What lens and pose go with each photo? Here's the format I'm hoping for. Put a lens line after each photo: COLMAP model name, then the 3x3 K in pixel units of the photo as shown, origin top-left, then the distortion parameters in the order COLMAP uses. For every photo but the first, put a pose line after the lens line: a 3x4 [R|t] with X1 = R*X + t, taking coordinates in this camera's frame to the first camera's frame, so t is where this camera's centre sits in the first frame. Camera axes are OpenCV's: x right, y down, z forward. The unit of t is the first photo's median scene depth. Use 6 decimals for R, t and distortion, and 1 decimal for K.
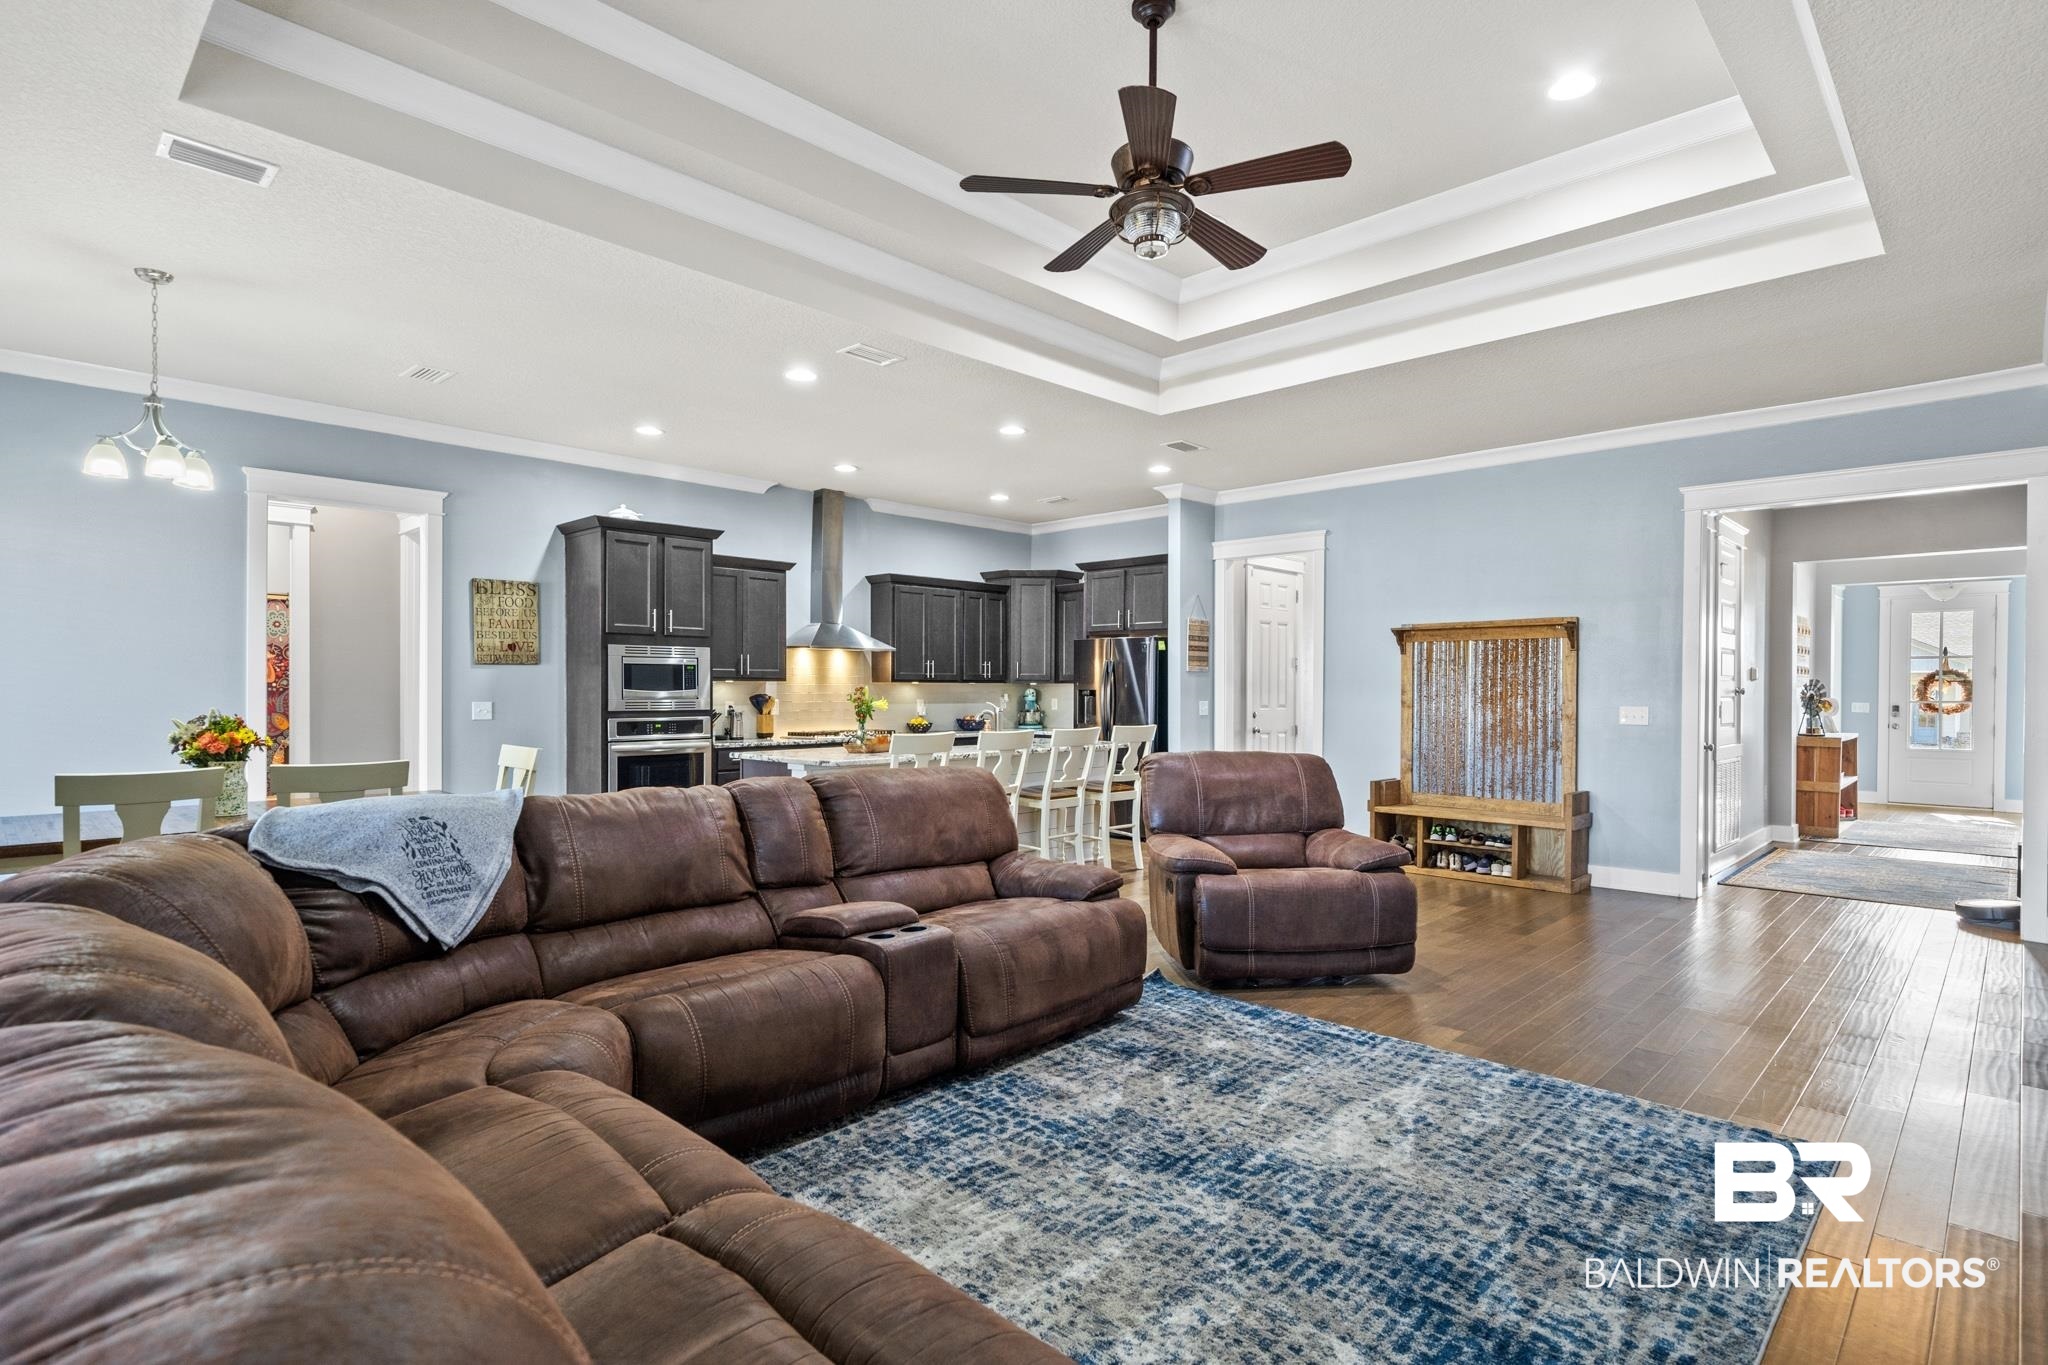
lens RADIAL K [[1033.1, 0, 1024.0], [0, 1033.1, 682.5], [0, 0, 1]] dist [0.001817, 0.000331]
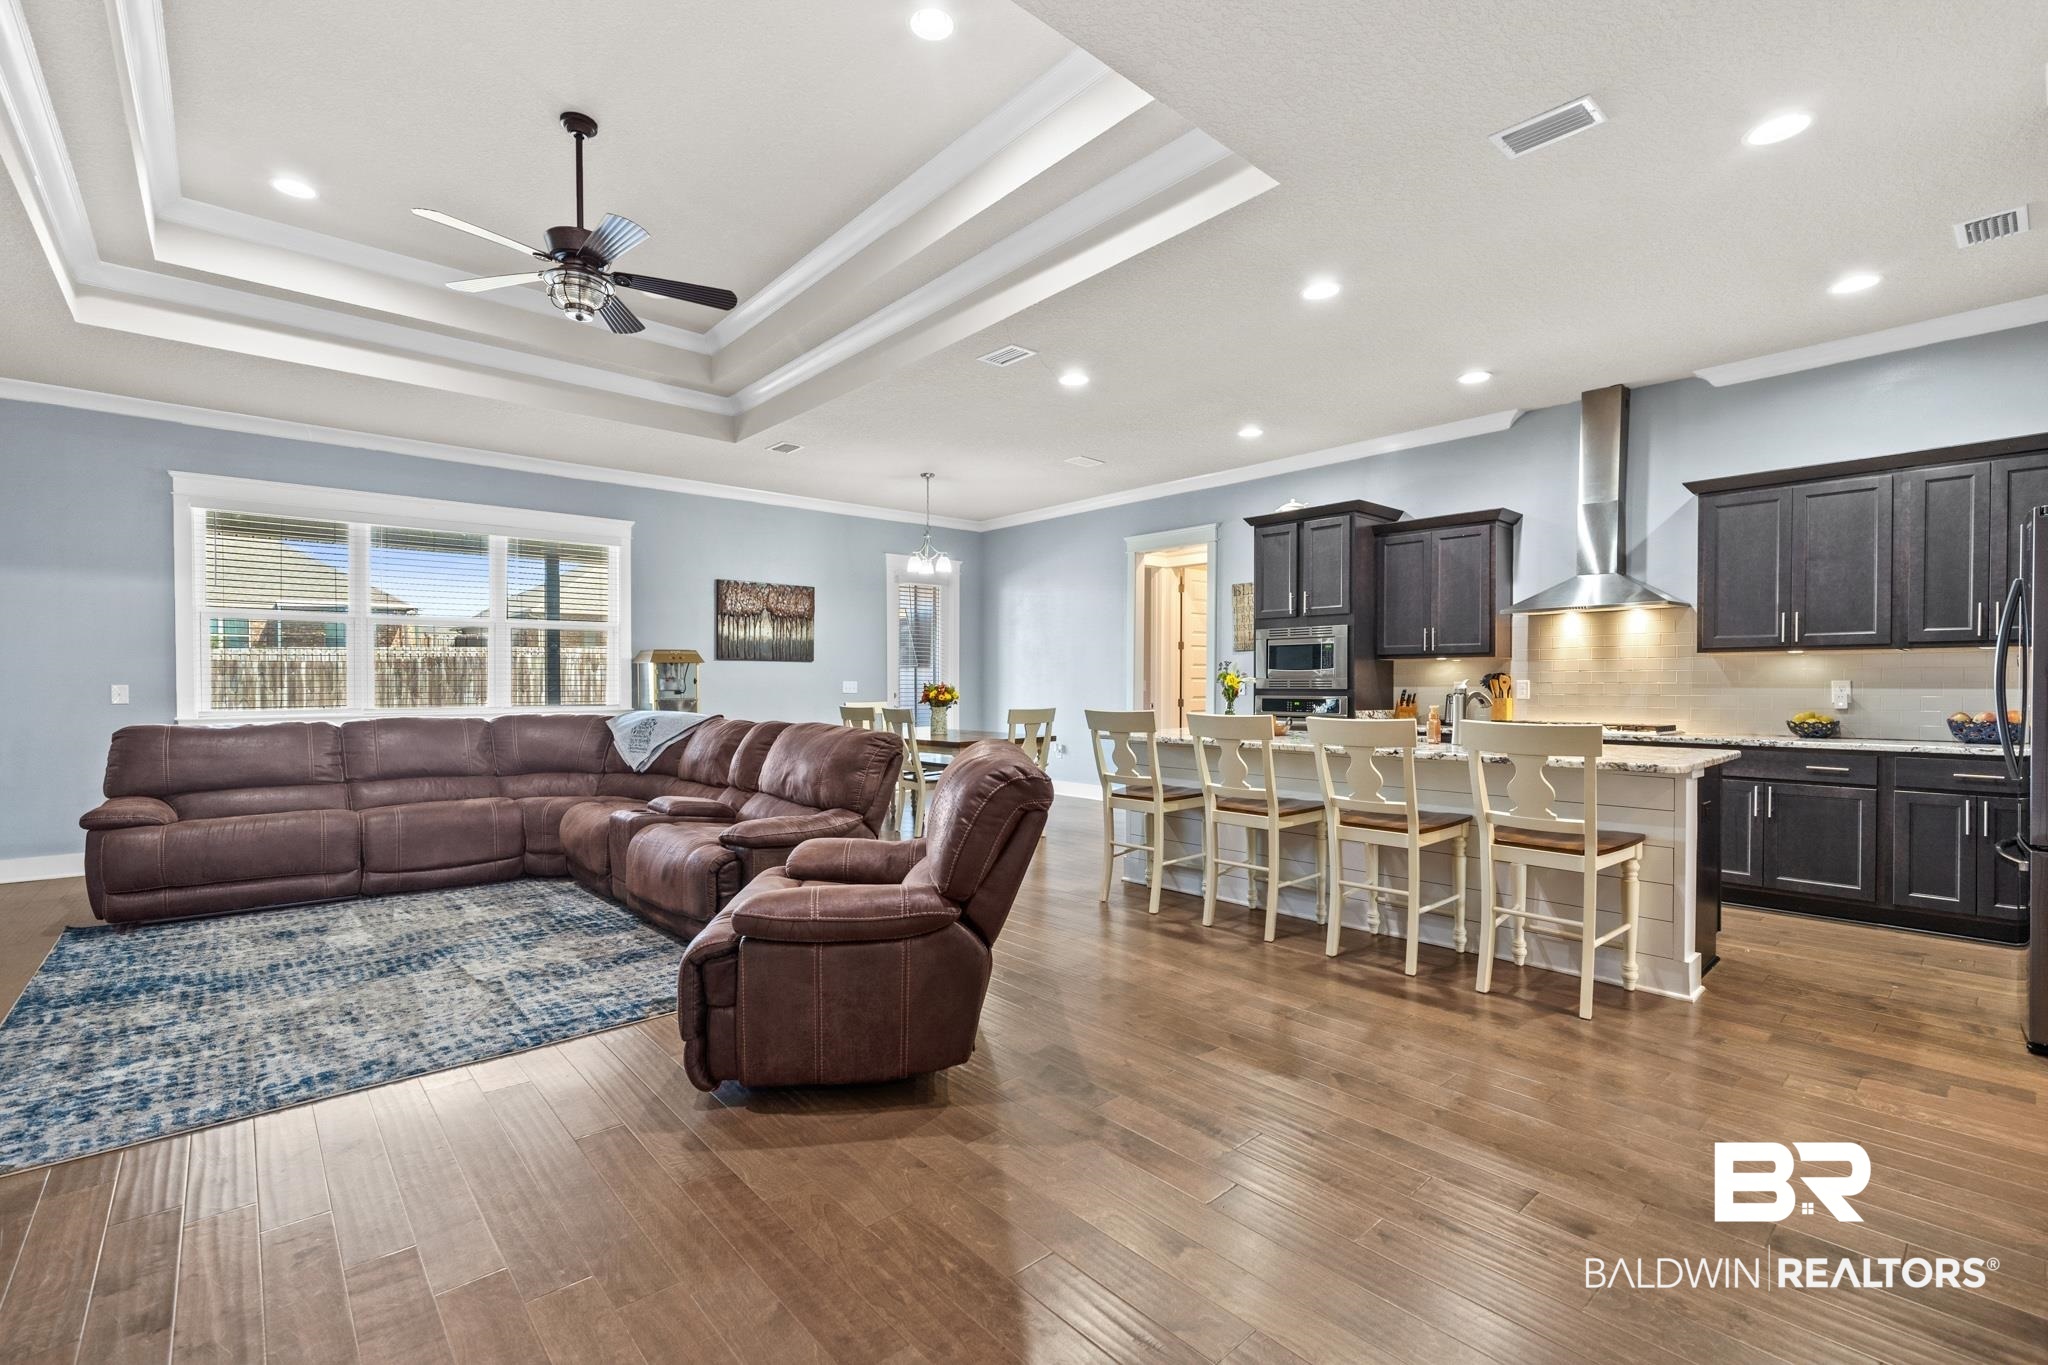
lens RADIAL K [[890.8, 0, 1014.9], [0, 890.8, 694.5], [0, 0, 1]] dist [0.000687, -0.000057]
pose [[-0.079581, 0.011239, -0.996765, 0.486902], [0.007615, 0.999914, 0.010667, 0.017846], [0.996799, -0.006742, -0.079660, 0.671672]]
